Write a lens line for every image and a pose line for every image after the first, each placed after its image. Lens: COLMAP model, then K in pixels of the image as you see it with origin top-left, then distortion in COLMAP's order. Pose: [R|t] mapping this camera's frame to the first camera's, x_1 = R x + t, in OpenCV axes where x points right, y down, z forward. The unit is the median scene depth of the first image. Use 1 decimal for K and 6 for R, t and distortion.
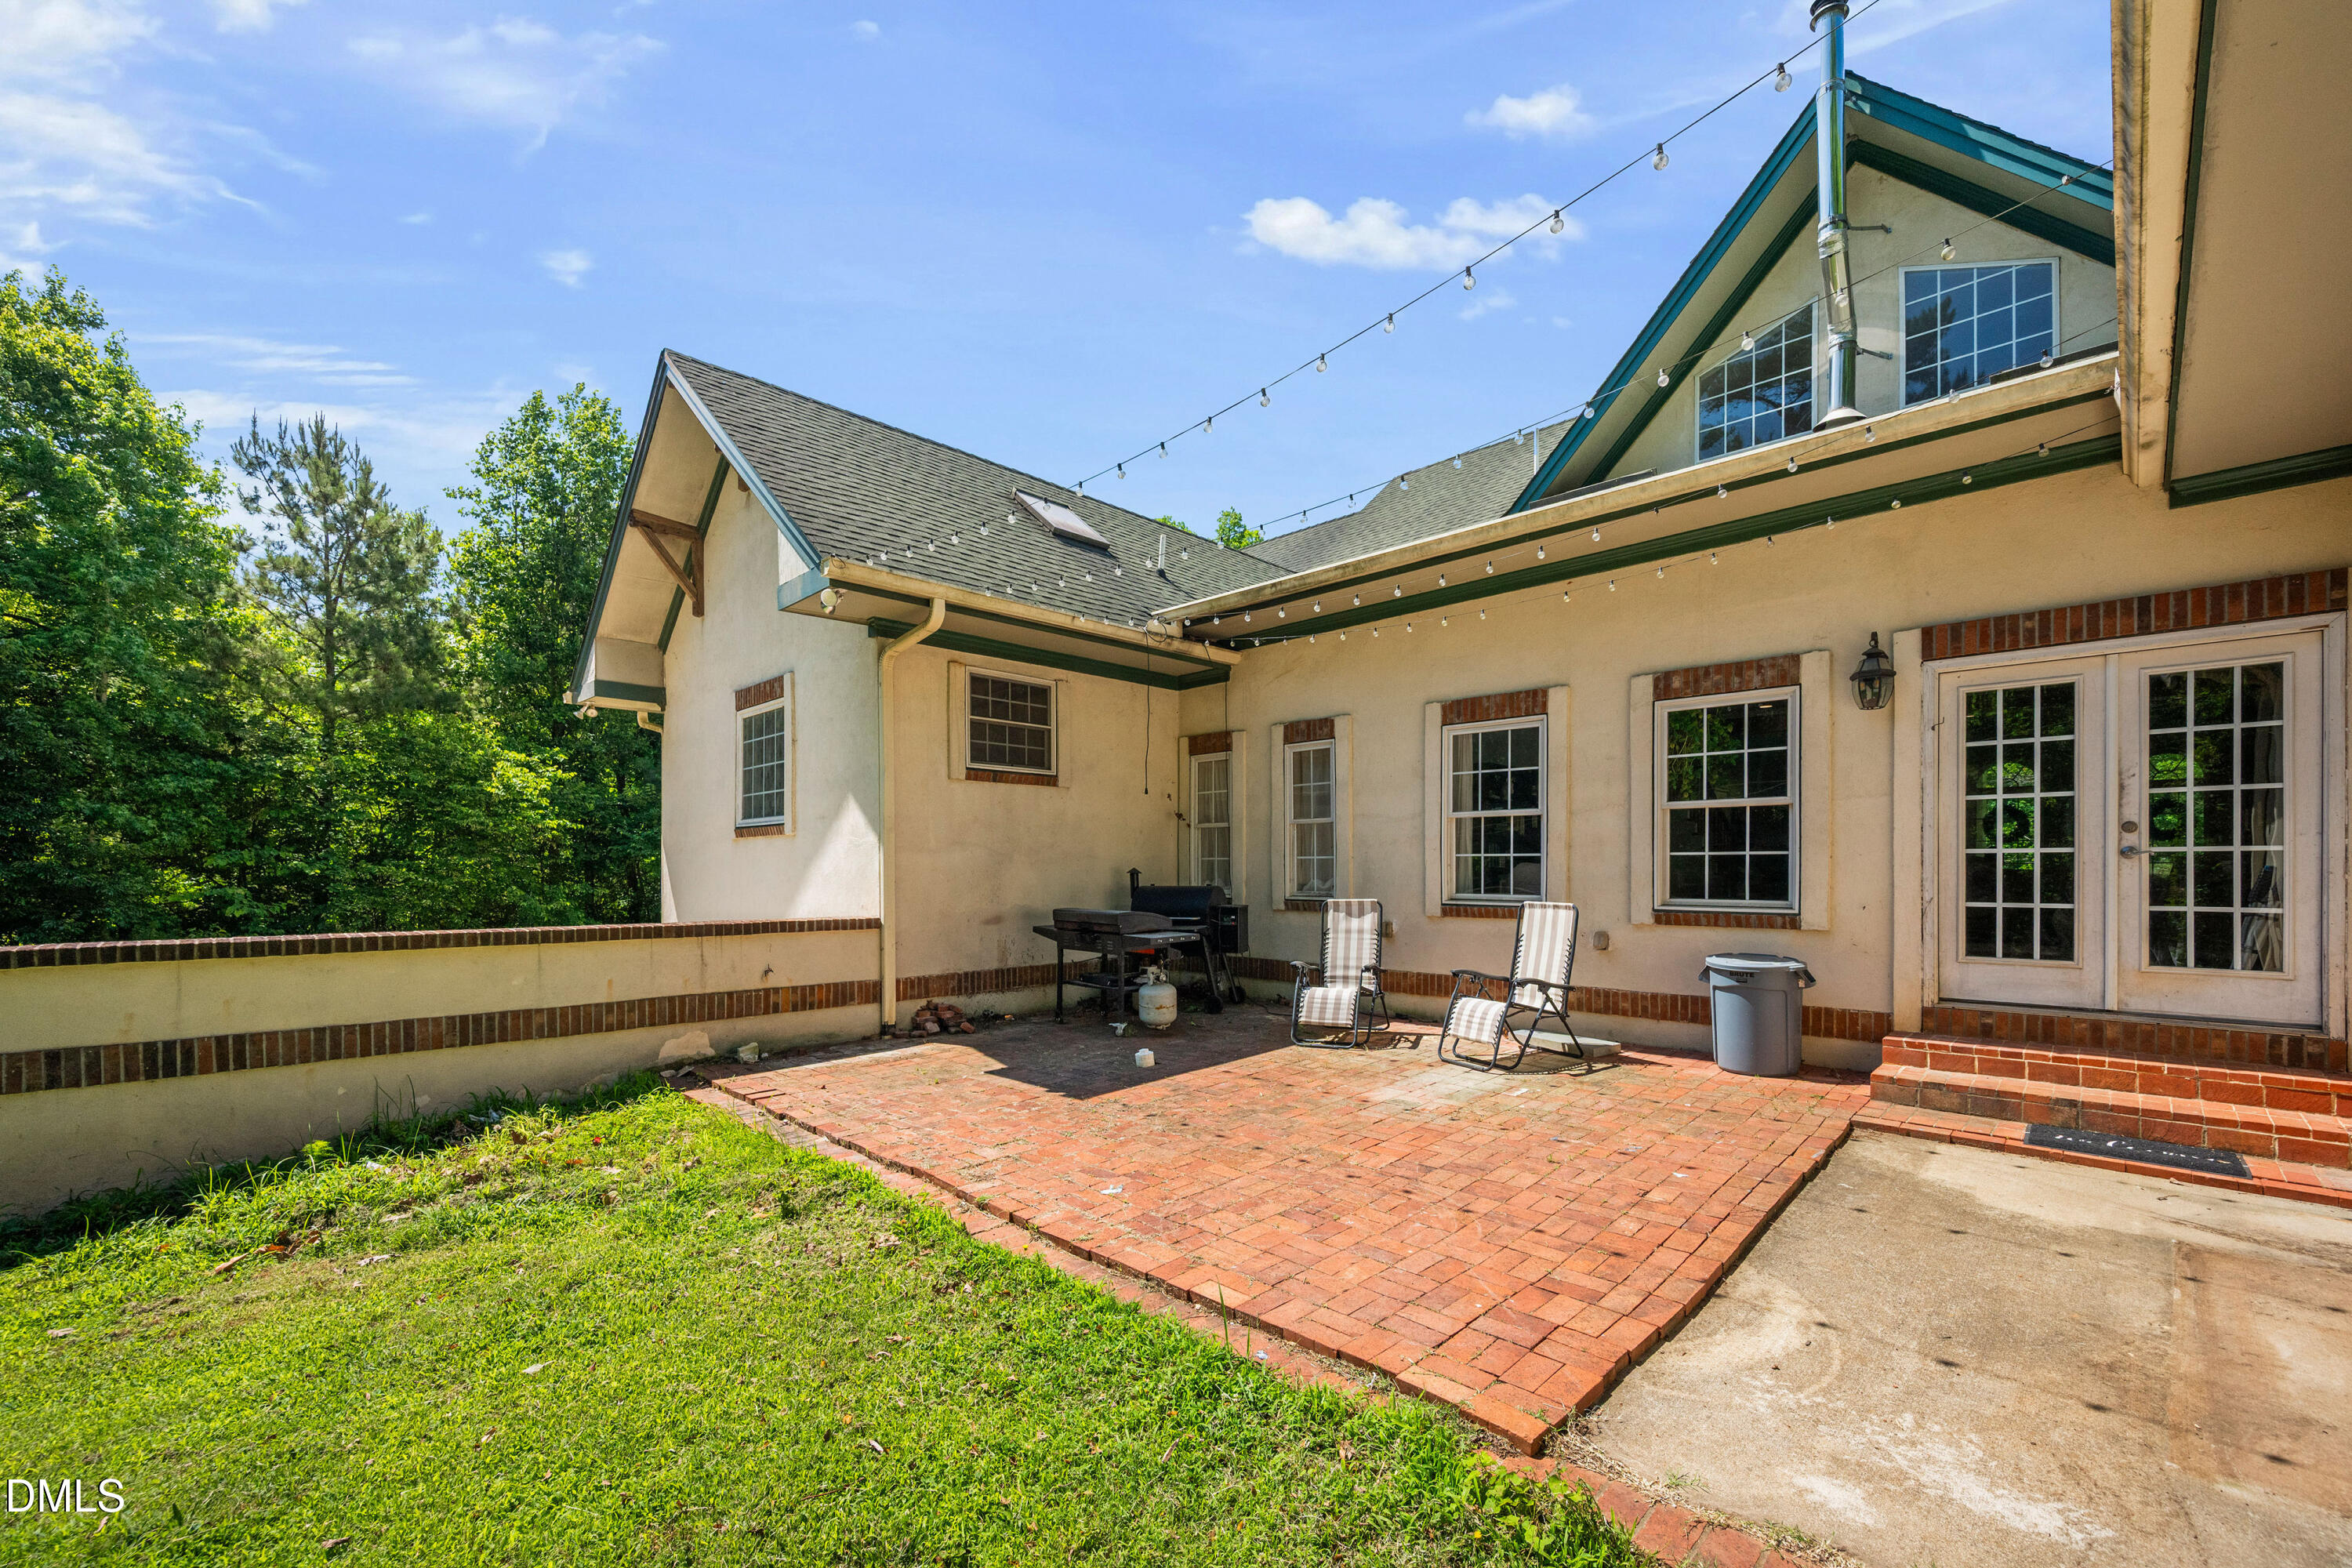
lens RADIAL K [[968.8, 0, 1179.2], [0, 968.8, 867.5], [0, 0, 1]] dist [0.000331, 0.000147]
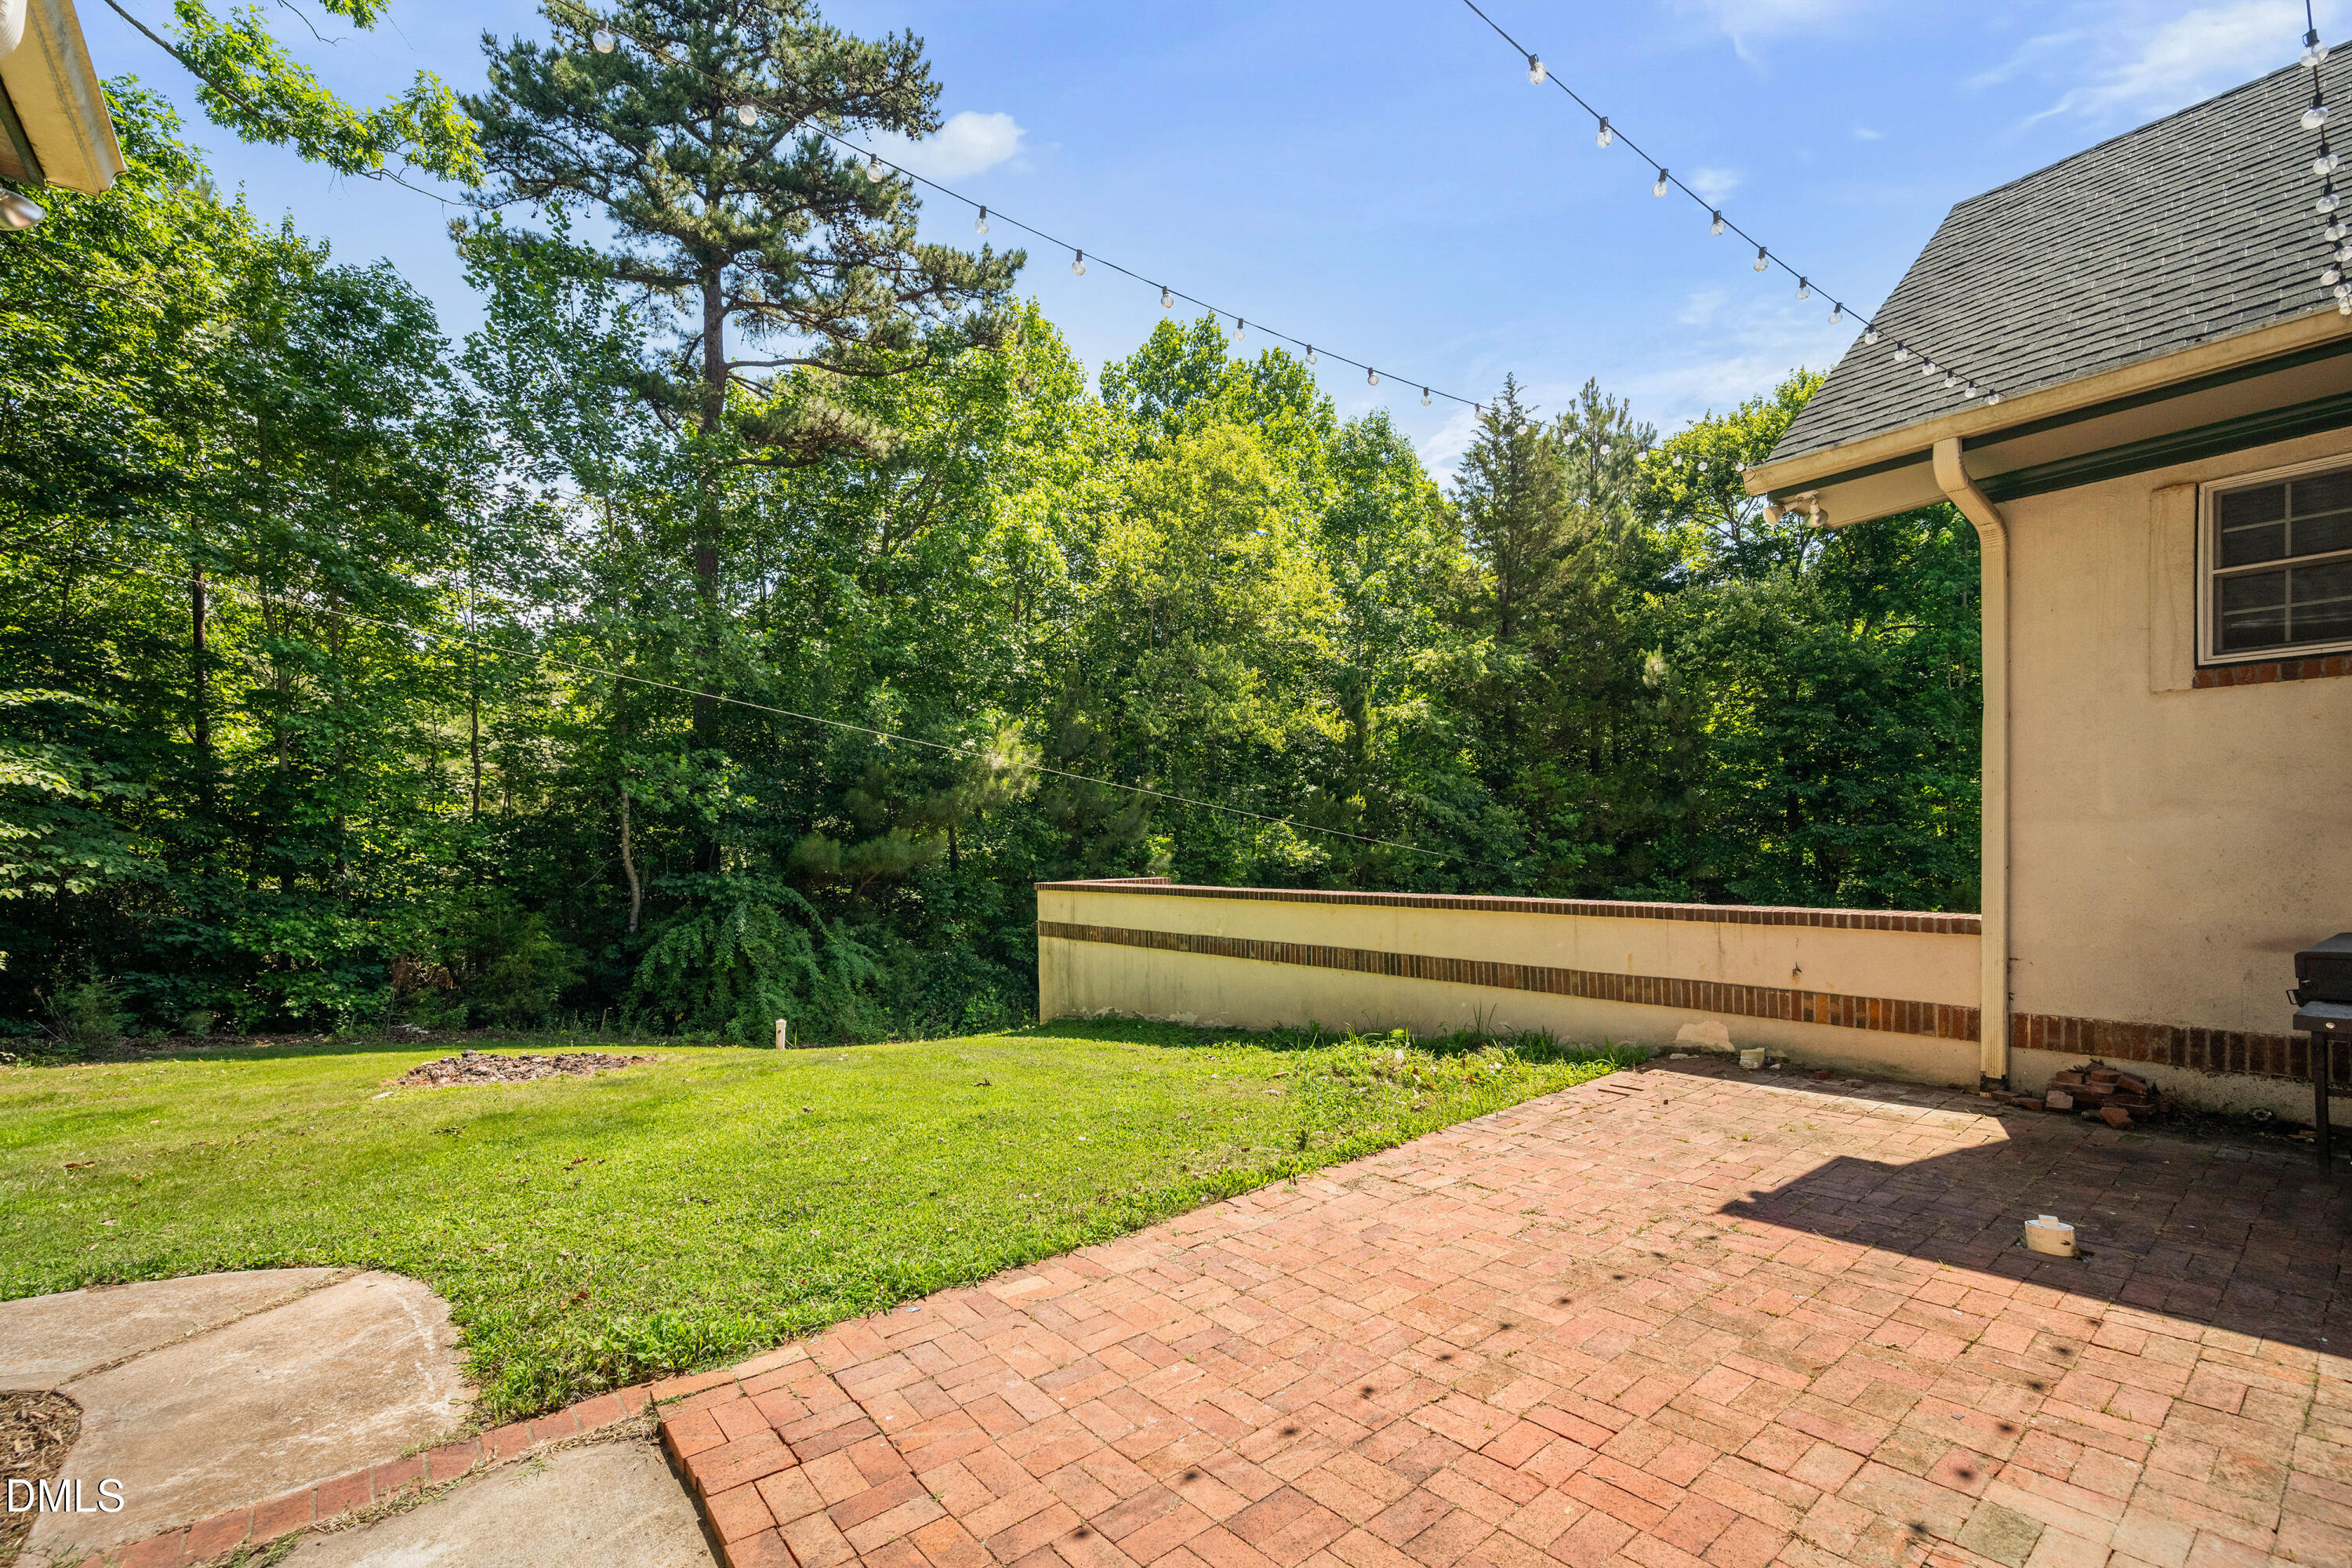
lens RADIAL K [[1011.2, 0, 1236.5], [0, 1011.2, 842.9], [0, 0, 1]] dist [-0.000036, -0.000034]
pose [[-0.080700, 0.006297, -0.996719, 0.431758], [0.020554, 0.999778, 0.004652, -0.015640], [0.996527, -0.020111, -0.080811, 0.516645]]
